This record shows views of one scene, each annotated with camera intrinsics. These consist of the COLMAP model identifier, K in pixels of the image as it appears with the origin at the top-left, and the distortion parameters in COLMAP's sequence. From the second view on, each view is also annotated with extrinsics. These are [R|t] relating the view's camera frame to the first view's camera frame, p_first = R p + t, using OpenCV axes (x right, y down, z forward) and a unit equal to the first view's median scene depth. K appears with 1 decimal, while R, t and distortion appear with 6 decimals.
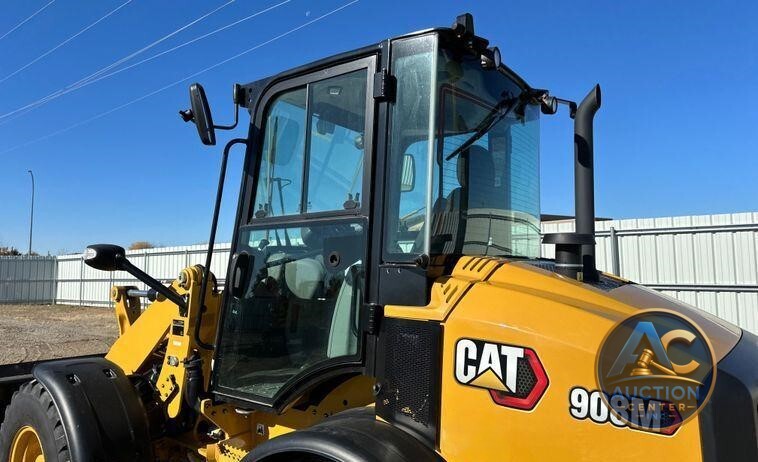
lens RADIAL K [[526.5, 0, 383.5], [0, 526.5, 192.2], [0, 0, 1]] dist [0.029309, -0.020600]
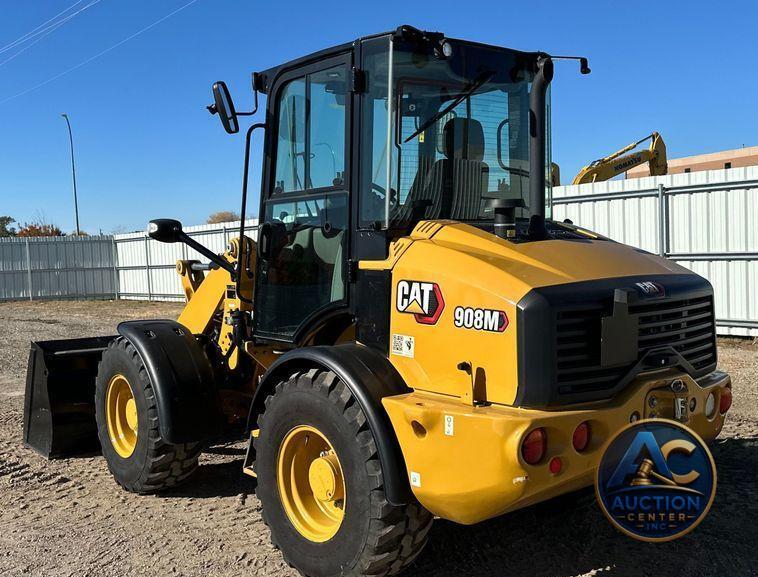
lens RADIAL K [[890.9, 0, 373.2], [0, 890.9, 294.3], [0, 0, 1]] dist [0.170176, 0.000000]
pose [[0.964592, -0.003623, -0.263723, 0.482899], [0.053747, 0.981625, 0.183097, -0.081594], [0.258214, -0.190788, 0.947062, -0.857936]]
